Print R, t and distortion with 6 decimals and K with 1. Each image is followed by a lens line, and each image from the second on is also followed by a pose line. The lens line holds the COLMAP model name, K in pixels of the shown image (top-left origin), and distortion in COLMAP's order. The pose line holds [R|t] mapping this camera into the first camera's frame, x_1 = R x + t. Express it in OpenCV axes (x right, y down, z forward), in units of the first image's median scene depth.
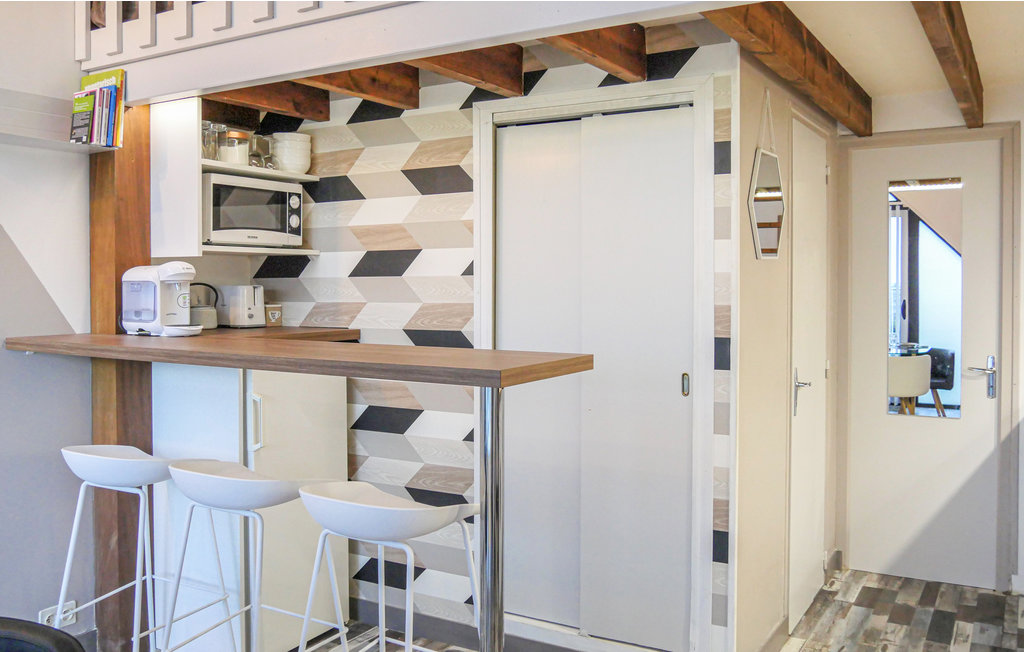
lens RADIAL K [[877.5, 0, 496.4], [0, 877.5, 320.2], [0, 0, 1]] dist [-0.029492, 0.008487]
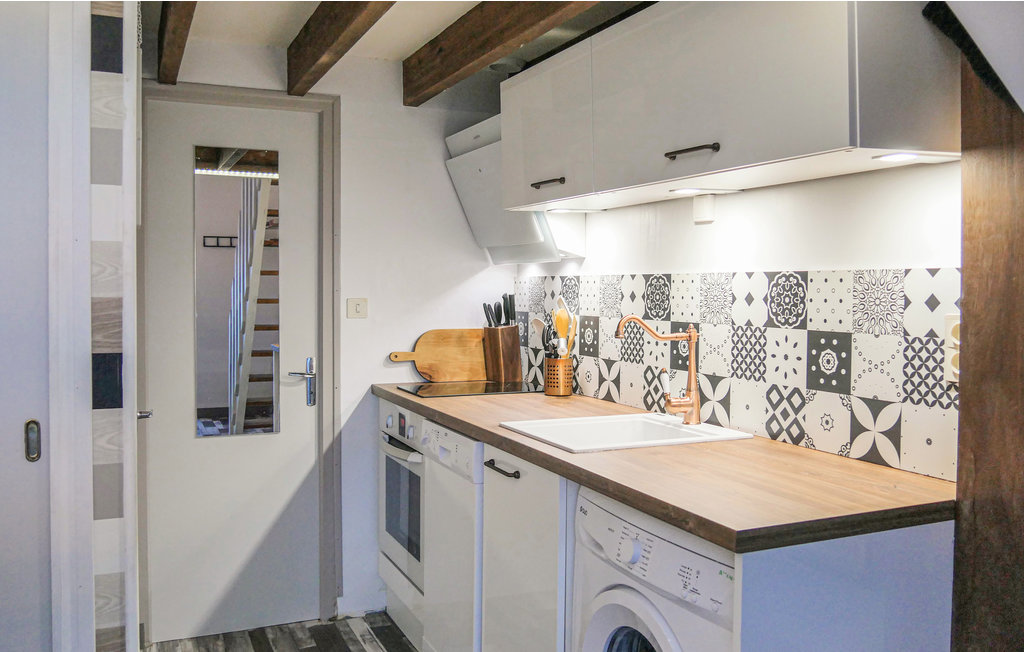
lens RADIAL K [[877.5, 0, 496.4], [0, 877.5, 320.2], [0, 0, 1]] dist [-0.029492, 0.008487]
pose [[0.577420, -0.023544, 0.816108, -0.055380], [0.028002, 0.999567, 0.009024, -0.000157], [-0.815967, 0.017642, 0.577830, 0.375798]]
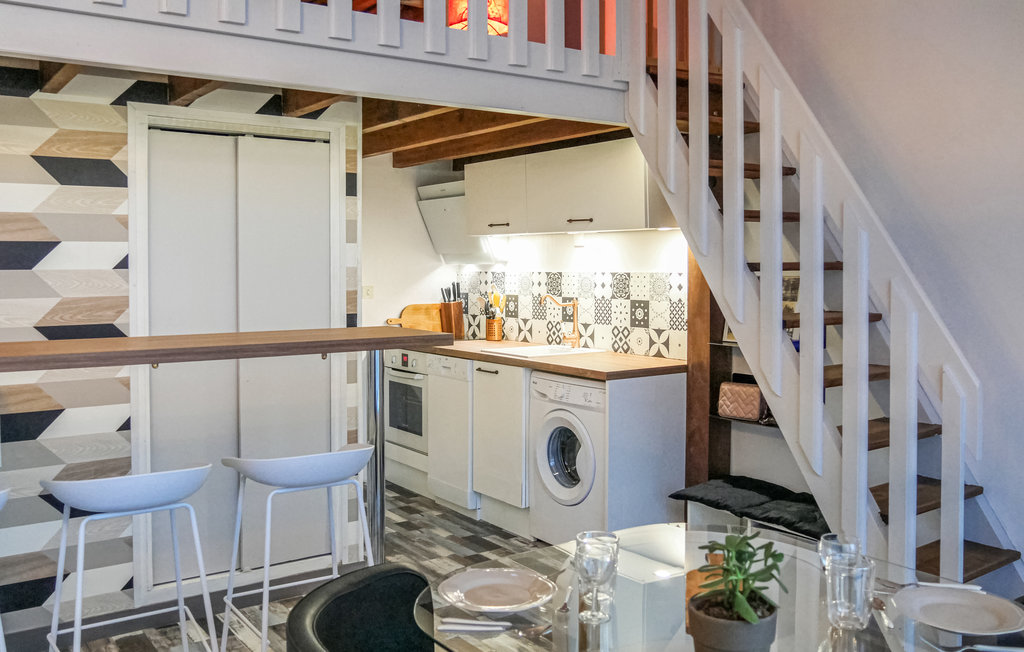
lens RADIAL K [[877.5, 0, 496.4], [0, 877.5, 320.2], [0, 0, 1]] dist [-0.029492, 0.008487]
pose [[0.411757, -0.053727, 0.909708, -0.764163], [0.041812, 0.998323, 0.040035, -0.013199], [-0.910334, 0.021552, 0.413313, 0.176881]]
